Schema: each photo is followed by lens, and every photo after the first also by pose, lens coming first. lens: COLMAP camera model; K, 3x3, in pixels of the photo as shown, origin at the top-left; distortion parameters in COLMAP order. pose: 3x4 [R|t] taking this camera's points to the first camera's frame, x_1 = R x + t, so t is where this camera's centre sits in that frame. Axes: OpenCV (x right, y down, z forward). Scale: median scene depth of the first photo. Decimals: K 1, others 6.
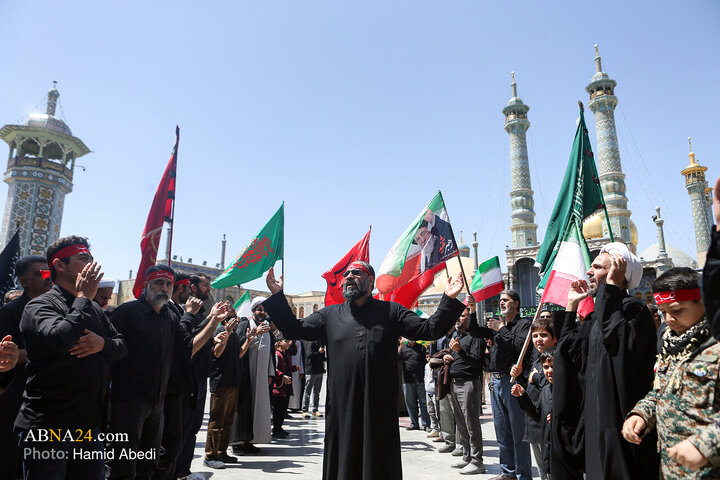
lens RADIAL K [[488.4, 0, 358.7], [0, 488.4, 247.5], [0, 0, 1]] dist [-0.117677, 0.085082]
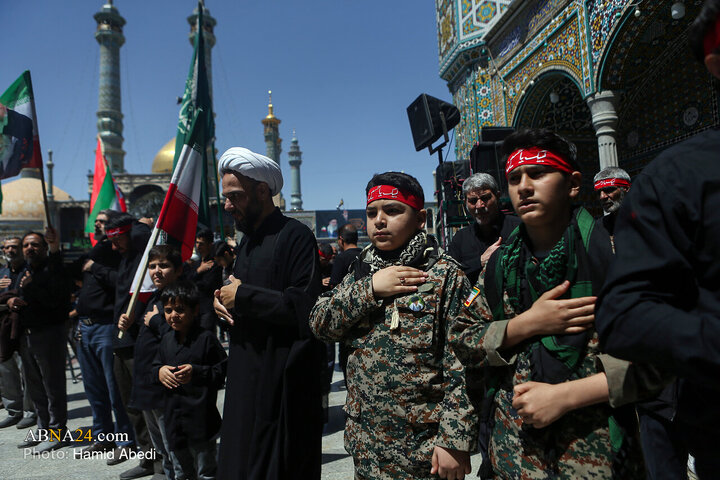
lens RADIAL K [[488.4, 0, 358.7], [0, 488.4, 247.5], [0, 0, 1]] dist [-0.117677, 0.085082]
pose [[0.683382, -0.007002, 0.730027, 0.030228], [-0.096125, 0.990385, 0.099482, 0.032782], [-0.723705, -0.138158, 0.676139, 0.175321]]
